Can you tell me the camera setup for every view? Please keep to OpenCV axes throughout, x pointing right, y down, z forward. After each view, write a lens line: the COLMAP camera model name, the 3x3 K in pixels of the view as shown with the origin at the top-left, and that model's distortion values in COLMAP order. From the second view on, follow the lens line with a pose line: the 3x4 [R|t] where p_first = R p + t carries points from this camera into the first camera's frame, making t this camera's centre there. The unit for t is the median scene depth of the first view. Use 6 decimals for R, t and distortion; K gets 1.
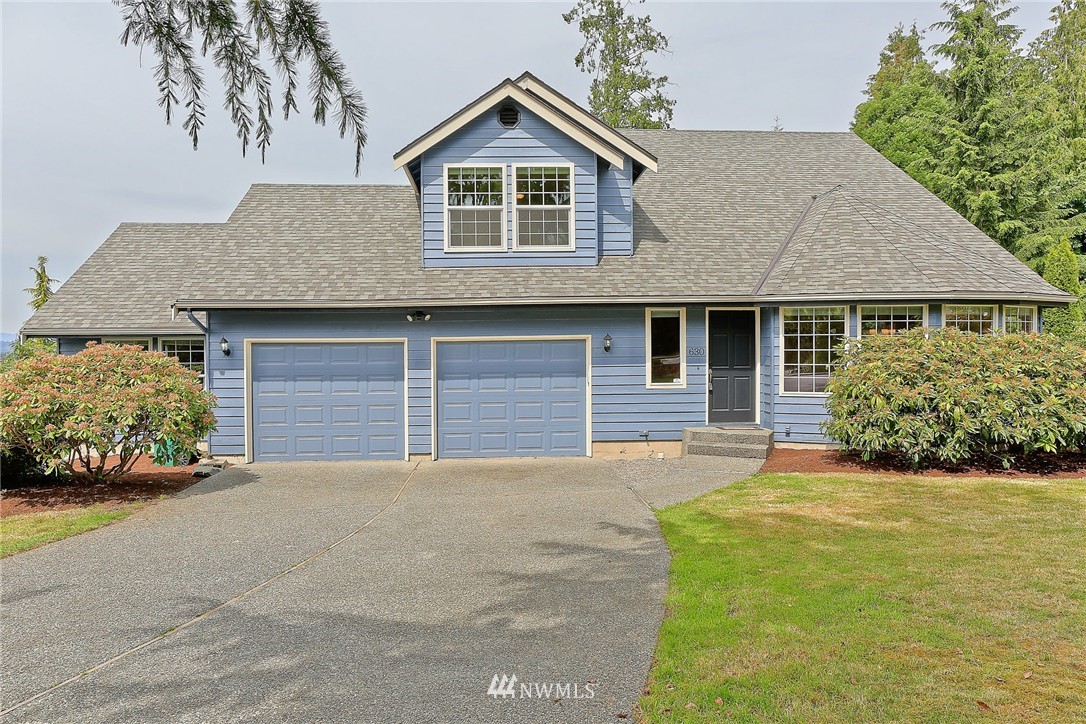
lens RADIAL K [[733.8, 0, 537.5], [0, 733.8, 356.8], [0, 0, 1]] dist [-0.033150, 0.025608]
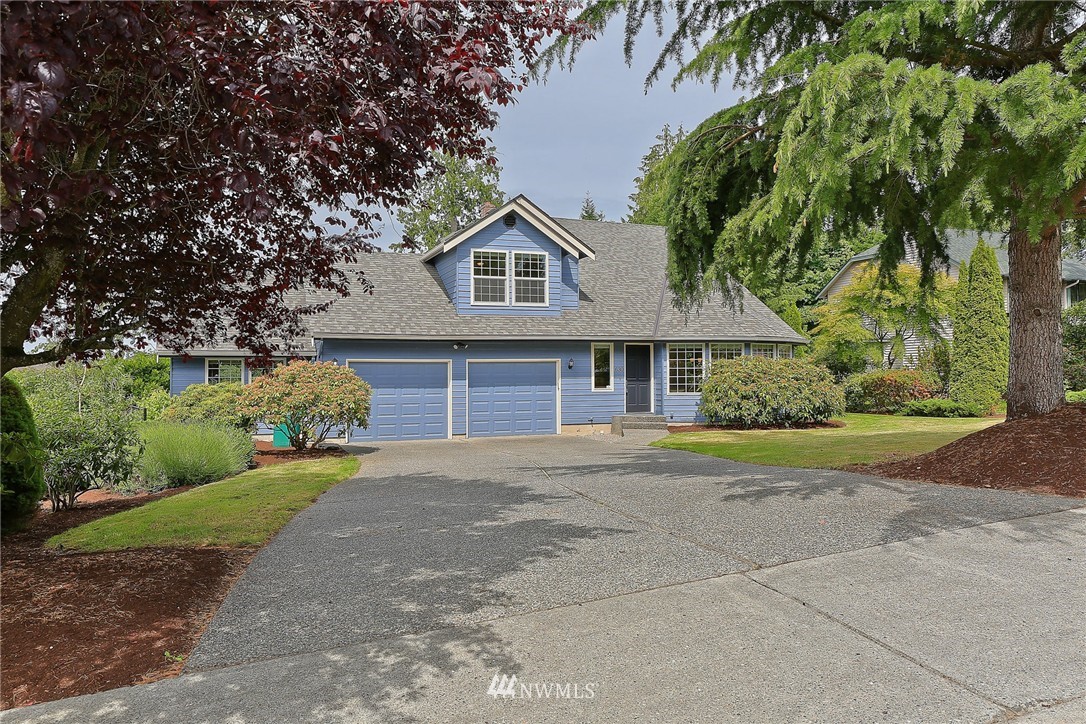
lens RADIAL K [[733.8, 0, 546.4], [0, 733.8, 364.1], [0, 0, 1]] dist [-0.033150, 0.025608]
pose [[0.947334, 0.006293, 0.320185, -0.474818], [0.004223, 0.999474, -0.032141, 0.033577], [-0.320219, 0.031800, 0.946810, -0.525635]]
